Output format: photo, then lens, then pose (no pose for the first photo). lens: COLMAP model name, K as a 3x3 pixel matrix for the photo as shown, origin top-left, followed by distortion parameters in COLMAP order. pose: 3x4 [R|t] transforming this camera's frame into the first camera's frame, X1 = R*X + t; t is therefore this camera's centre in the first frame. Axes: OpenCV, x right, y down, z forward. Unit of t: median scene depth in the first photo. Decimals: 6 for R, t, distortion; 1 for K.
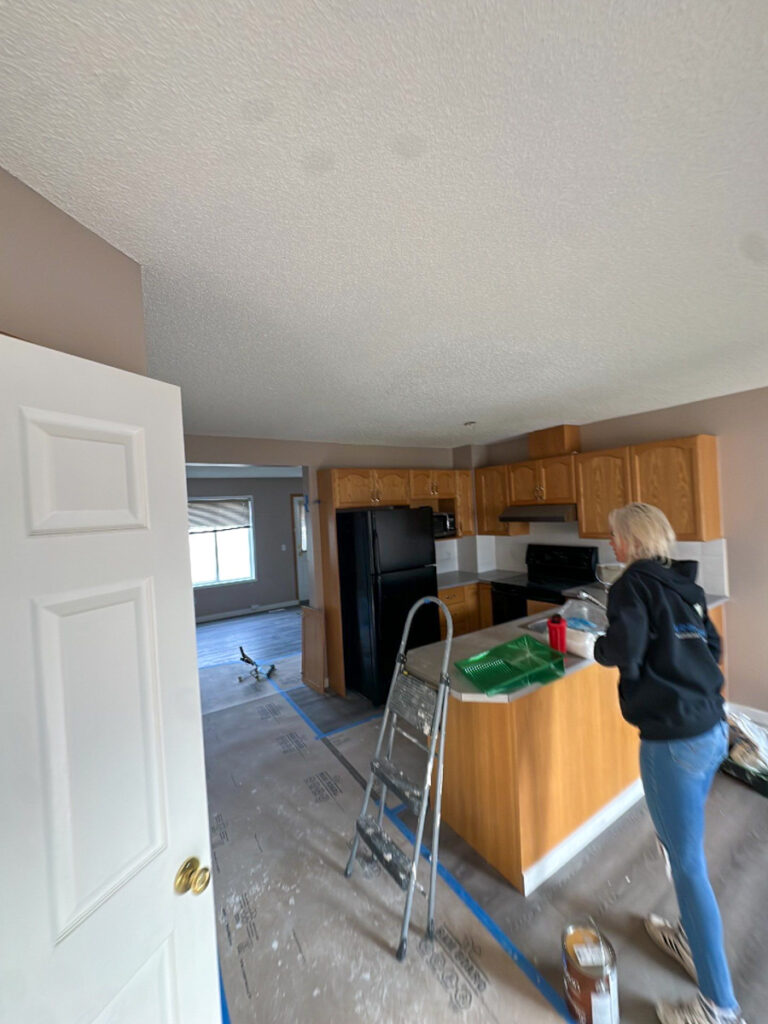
lens RADIAL K [[409.1, 0, 384.4], [0, 409.1, 510.0], [0, 0, 1]] dist [-0.003072, 0.000043]
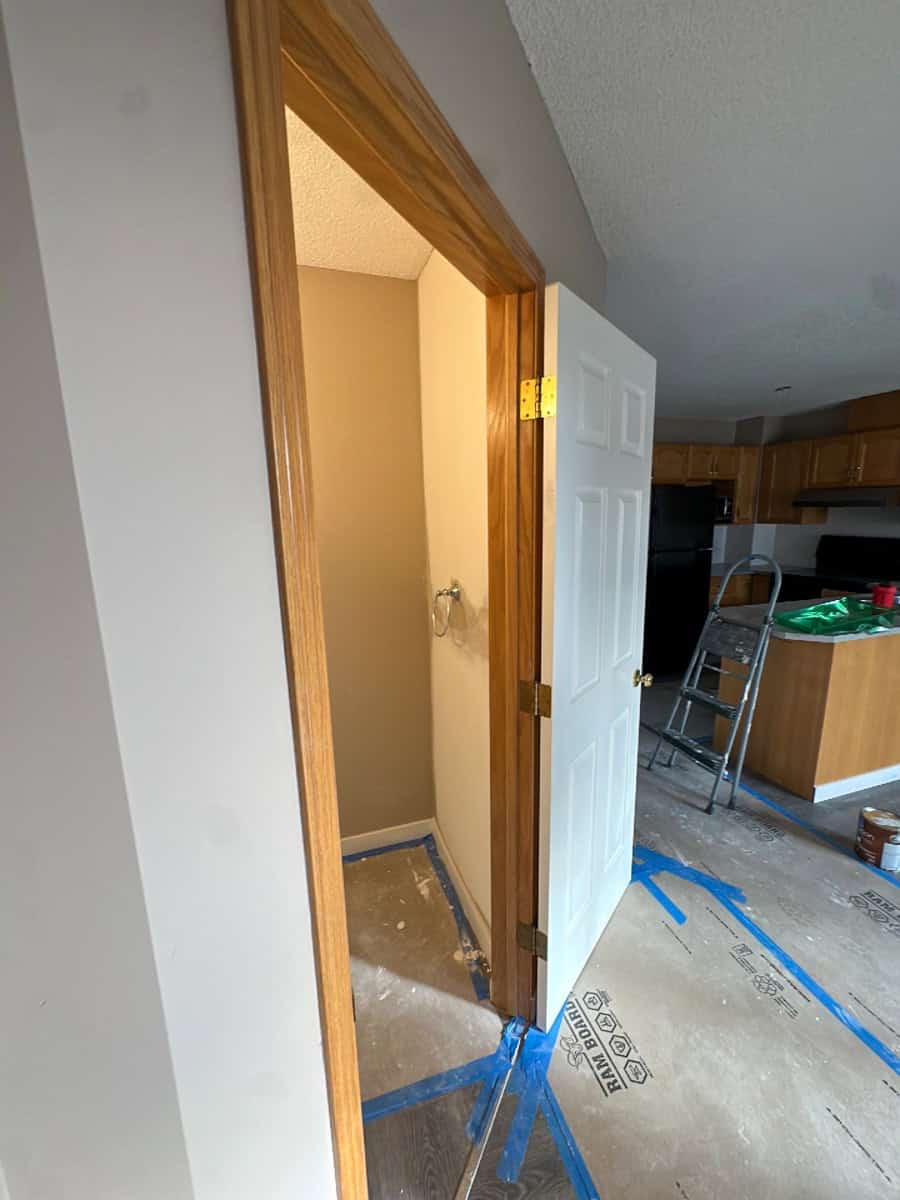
lens RADIAL K [[479.4, 0, 450.5], [0, 479.4, 597.6], [0, 0, 1]] dist [-0.003072, 0.000043]
pose [[0.965827, 0.083006, -0.245538, -0.172511], [-0.035459, 0.980741, 0.192068, 0.052155], [0.256752, -0.176798, 0.950169, -0.222131]]
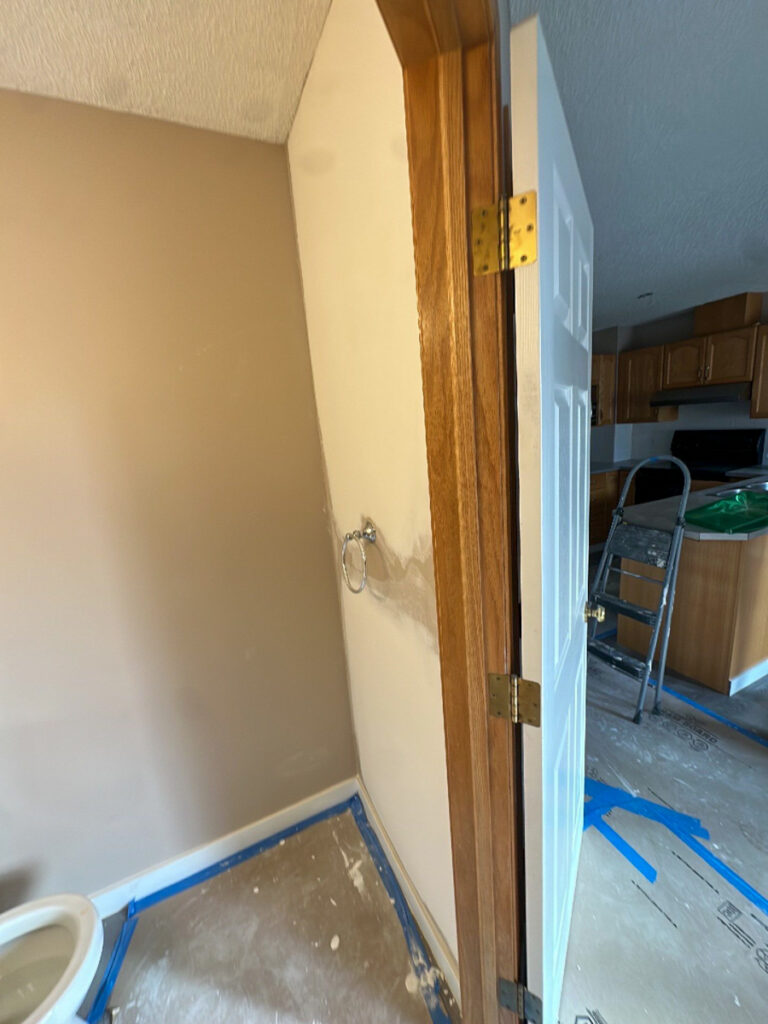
lens RADIAL K [[409.1, 0, 384.4], [0, 409.1, 510.0], [0, 0, 1]] dist [-0.003072, 0.000043]
pose [[0.989877, 0.004919, -0.141841, -0.221490], [0.025083, 0.977604, 0.208952, 0.053236], [0.139692, -0.210395, 0.967585, -0.090145]]
